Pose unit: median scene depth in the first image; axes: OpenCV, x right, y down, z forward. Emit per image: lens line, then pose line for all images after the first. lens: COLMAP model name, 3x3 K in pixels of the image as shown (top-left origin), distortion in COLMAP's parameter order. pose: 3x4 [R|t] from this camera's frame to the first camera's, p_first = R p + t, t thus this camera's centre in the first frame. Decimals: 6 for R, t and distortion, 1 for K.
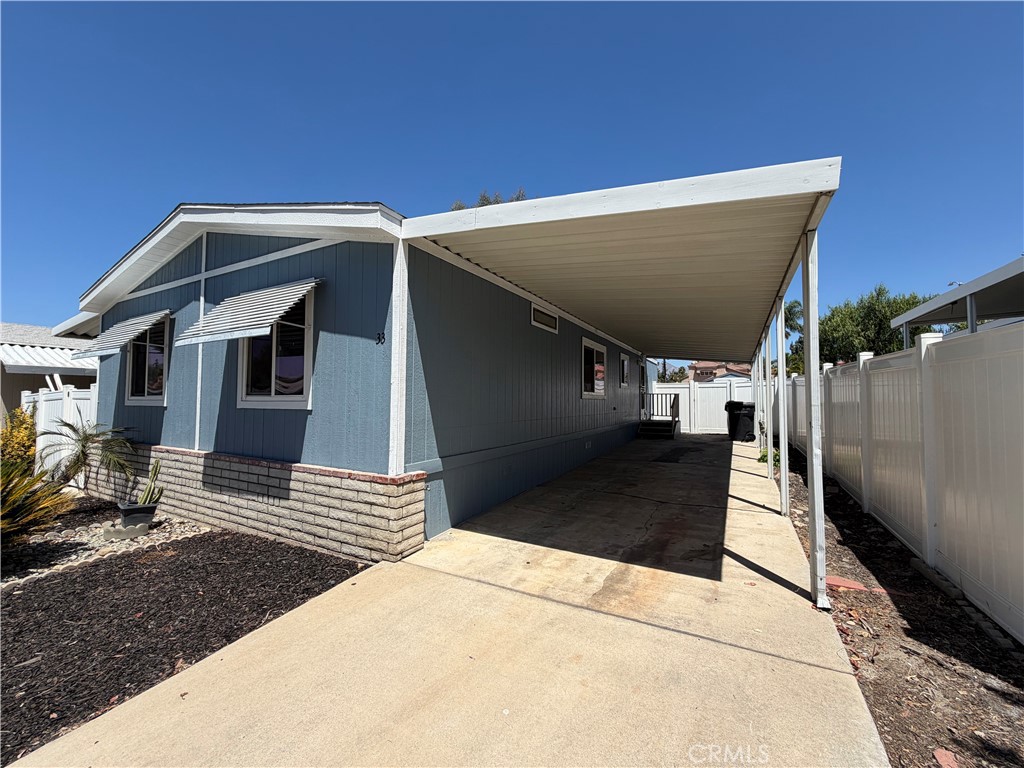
lens RADIAL K [[409.5, 0, 501.8], [0, 409.5, 384.0], [0, 0, 1]] dist [-0.000351, -0.000034]
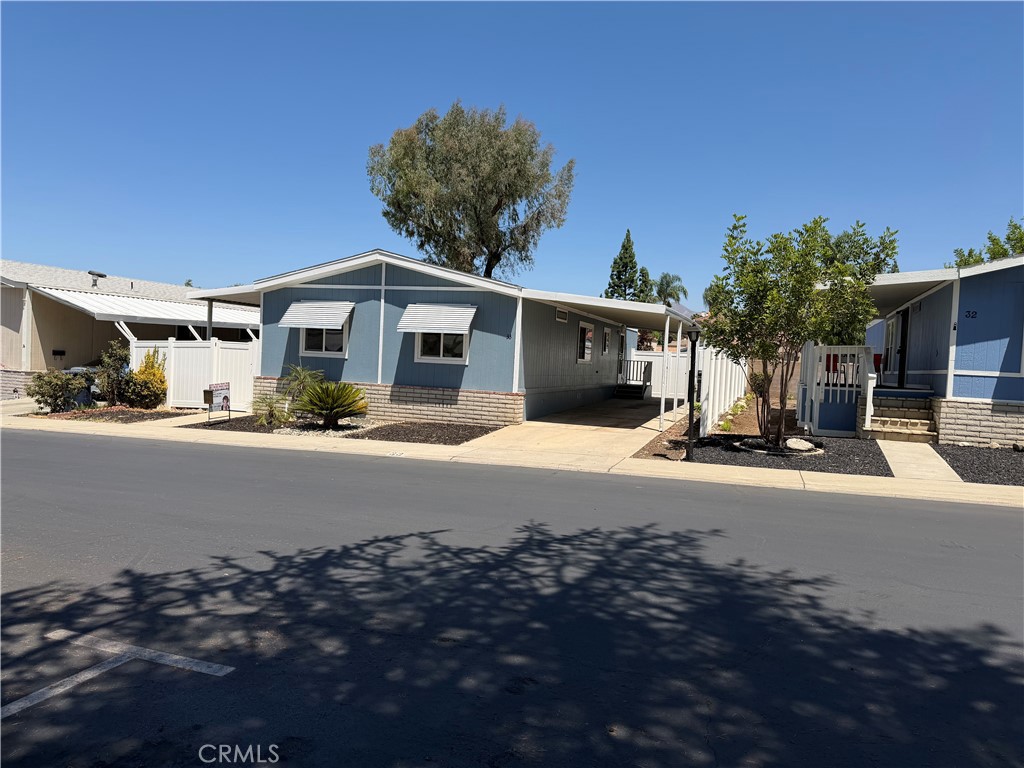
lens RADIAL K [[720.7, 0, 514.6], [0, 720.7, 384.9], [0, 0, 1]] dist [-0.002694, -0.000589]
pose [[0.985123, 0.037625, 0.167681, -0.697237], [-0.050807, 0.995886, 0.075026, -0.107969], [-0.164168, -0.082429, 0.982982, -2.312570]]
